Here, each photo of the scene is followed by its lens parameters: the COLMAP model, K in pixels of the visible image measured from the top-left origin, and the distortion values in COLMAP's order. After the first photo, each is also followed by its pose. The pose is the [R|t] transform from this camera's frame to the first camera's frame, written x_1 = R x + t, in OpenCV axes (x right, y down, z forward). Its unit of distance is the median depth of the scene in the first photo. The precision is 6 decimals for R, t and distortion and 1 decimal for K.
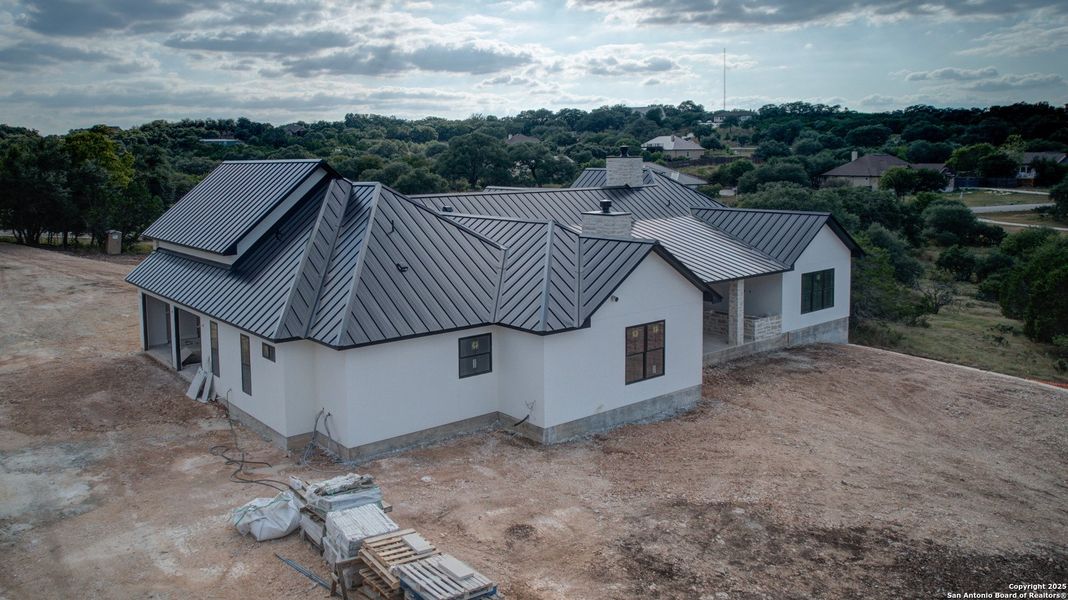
lens RADIAL K [[801.8, 0, 468.6], [0, 801.8, 239.9], [0, 0, 1]] dist [-0.053641, 0.003564]
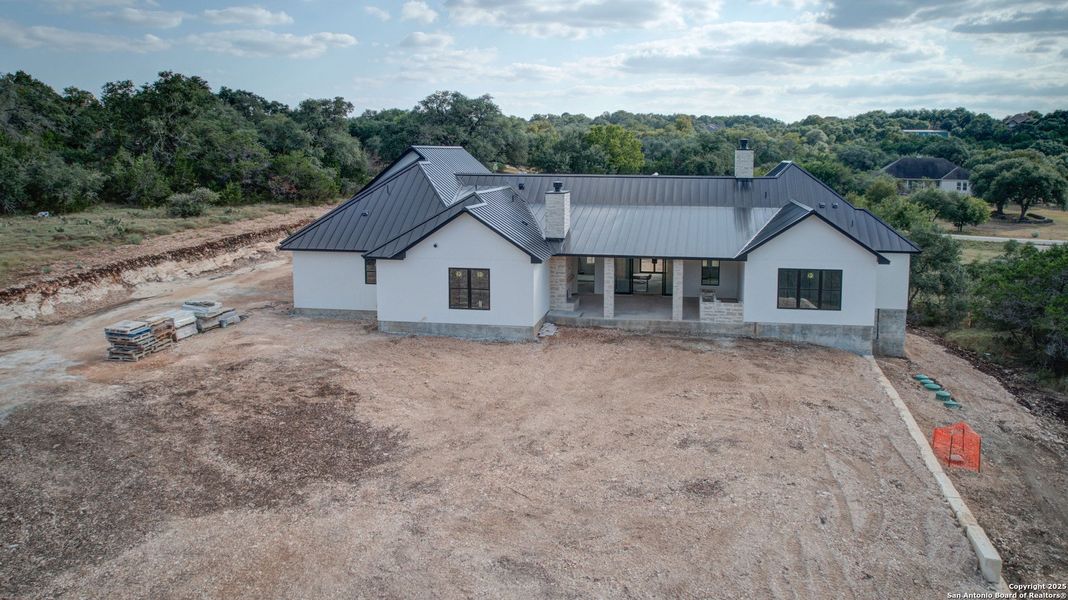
lens RADIAL K [[799.6, 0, 579.4], [0, 799.6, 277.0], [0, 0, 1]] dist [-0.067987, 0.047154]
pose [[0.707769, 0.127729, -0.694800, 0.294352], [-0.086456, 0.991787, 0.094256, -0.005967], [0.701133, -0.006642, 0.712999, 0.034268]]
